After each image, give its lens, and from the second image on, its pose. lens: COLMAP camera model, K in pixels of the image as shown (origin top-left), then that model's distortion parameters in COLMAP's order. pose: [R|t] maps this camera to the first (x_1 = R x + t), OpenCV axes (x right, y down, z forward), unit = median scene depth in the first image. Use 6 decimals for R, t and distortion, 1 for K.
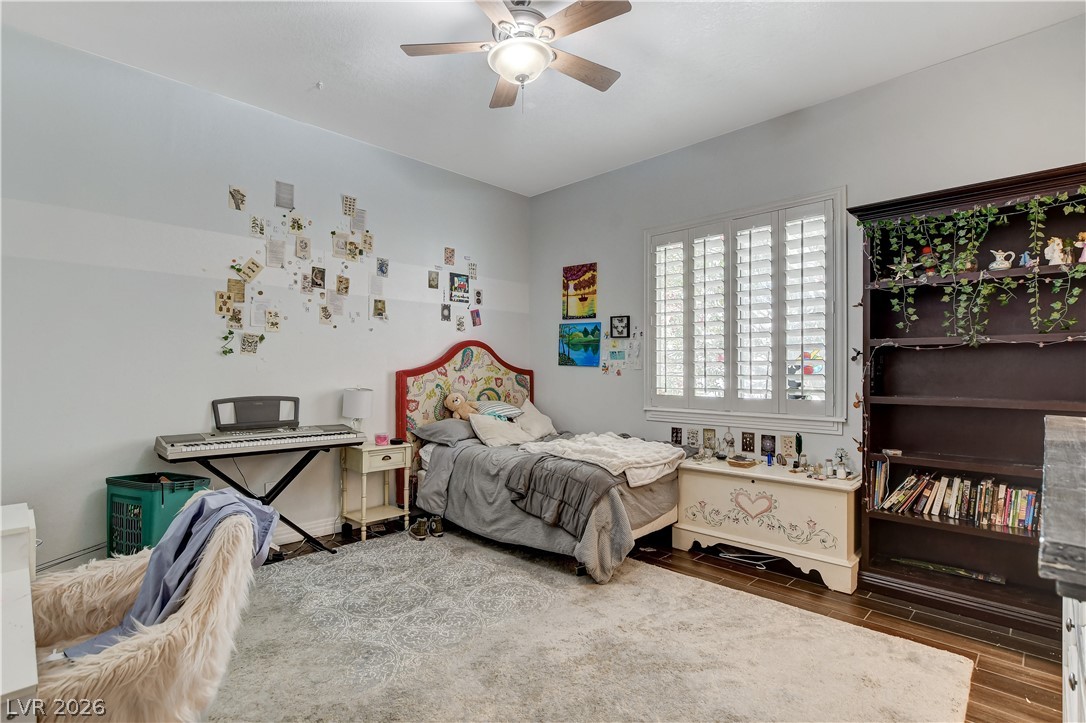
lens RADIAL K [[532.4, 0, 538.9], [0, 532.4, 368.7], [0, 0, 1]] dist [0.001421, -0.000295]
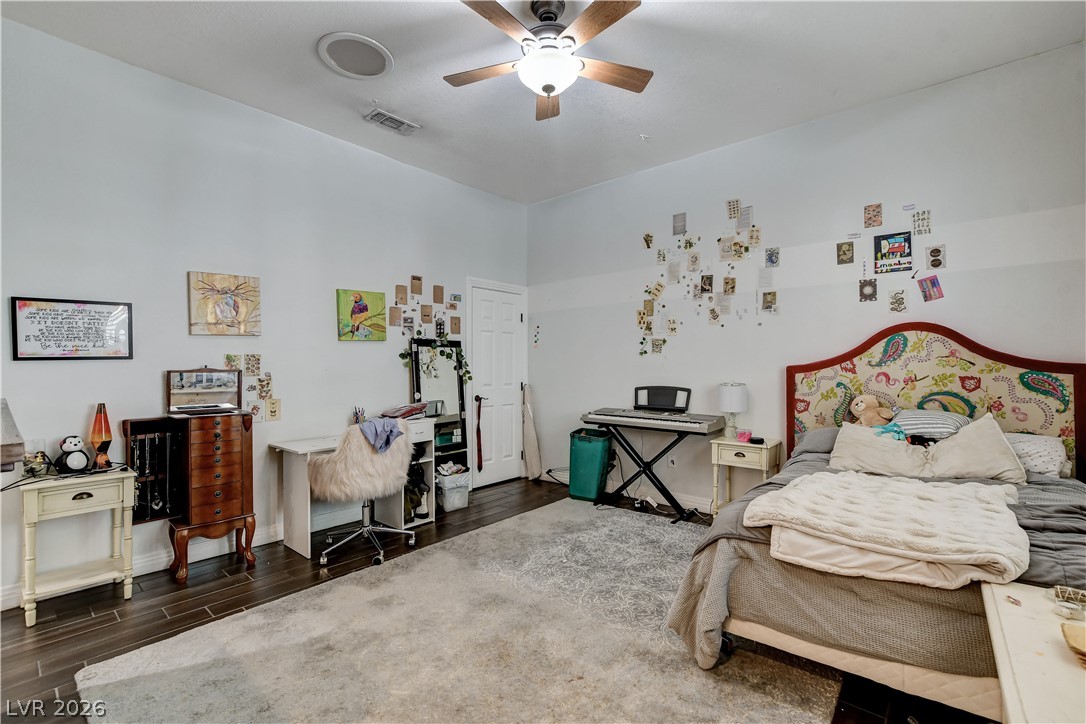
lens RADIAL K [[479.9, 0, 539.6], [0, 479.9, 363.5], [0, 0, 1]] dist [-0.013054, 0.000008]
pose [[0.071444, -0.007412, -0.997417, 0.545240], [0.006610, 0.999954, -0.006957, 0.002424], [0.997423, -0.006096, 0.071490, 0.543007]]
